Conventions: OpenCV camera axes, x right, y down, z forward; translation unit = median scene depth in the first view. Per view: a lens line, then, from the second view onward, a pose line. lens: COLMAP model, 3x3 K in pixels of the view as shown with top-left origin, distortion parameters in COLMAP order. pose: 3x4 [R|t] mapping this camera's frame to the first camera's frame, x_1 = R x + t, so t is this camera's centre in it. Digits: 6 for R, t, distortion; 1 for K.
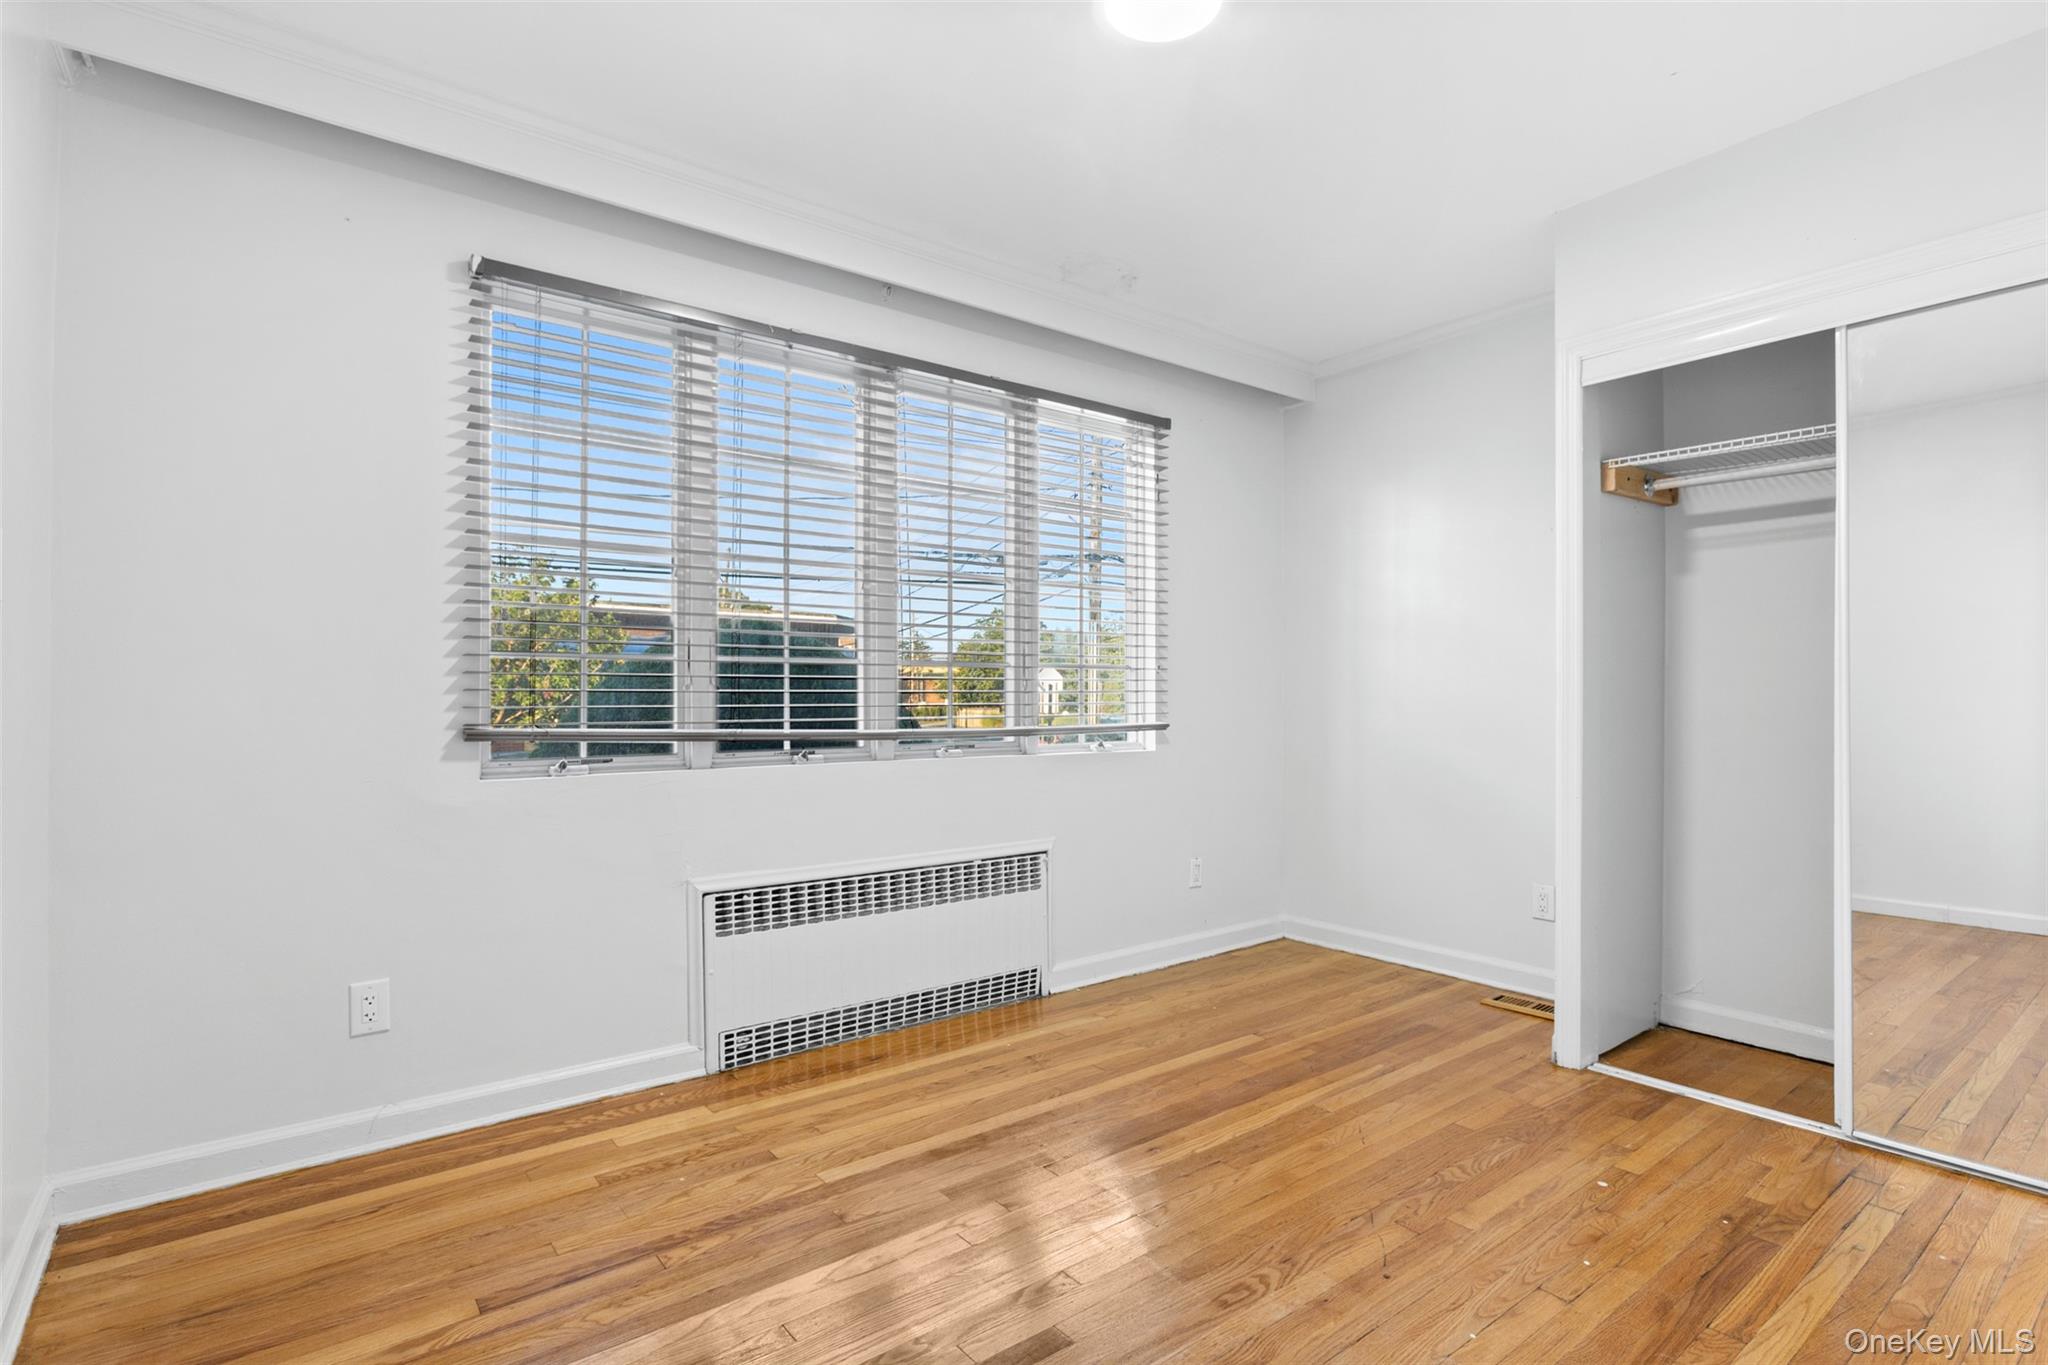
lens RADIAL K [[1010.2, 0, 1028.4], [0, 1010.2, 687.3], [0, 0, 1]] dist [-0.018264, -0.000136]
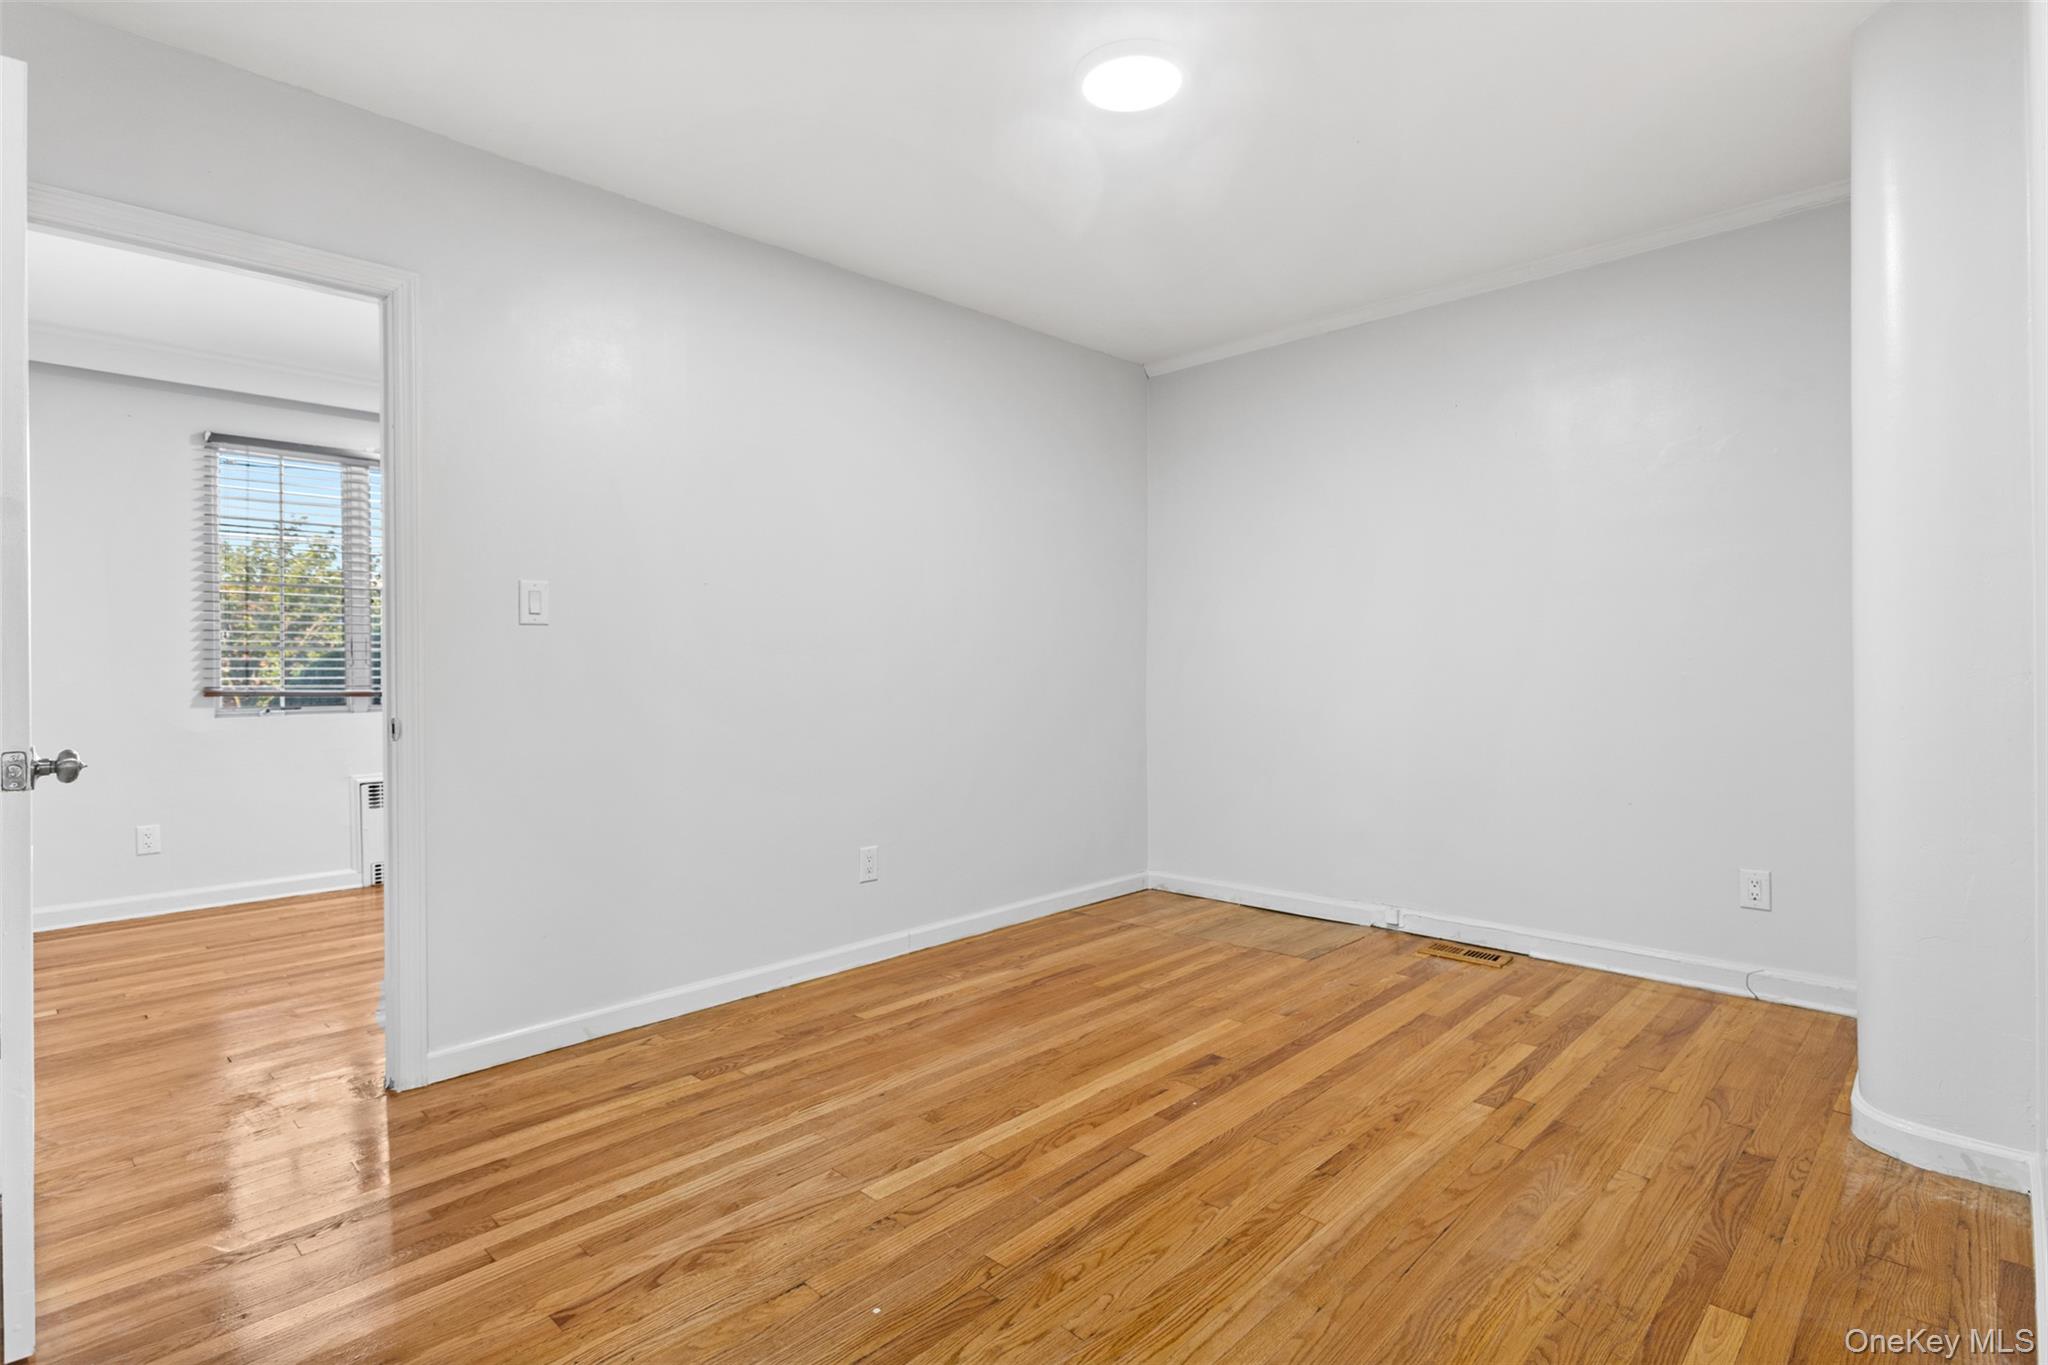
lens RADIAL K [[991.0, 0, 1019.4], [0, 991.0, 666.4], [0, 0, 1]] dist [-0.005880, -0.000649]
pose [[0.993131, -0.000340, 0.117011, 0.612750], [-0.001493, 0.999878, 0.015571, -0.027647], [-0.117002, -0.015639, 0.993009, -0.835044]]
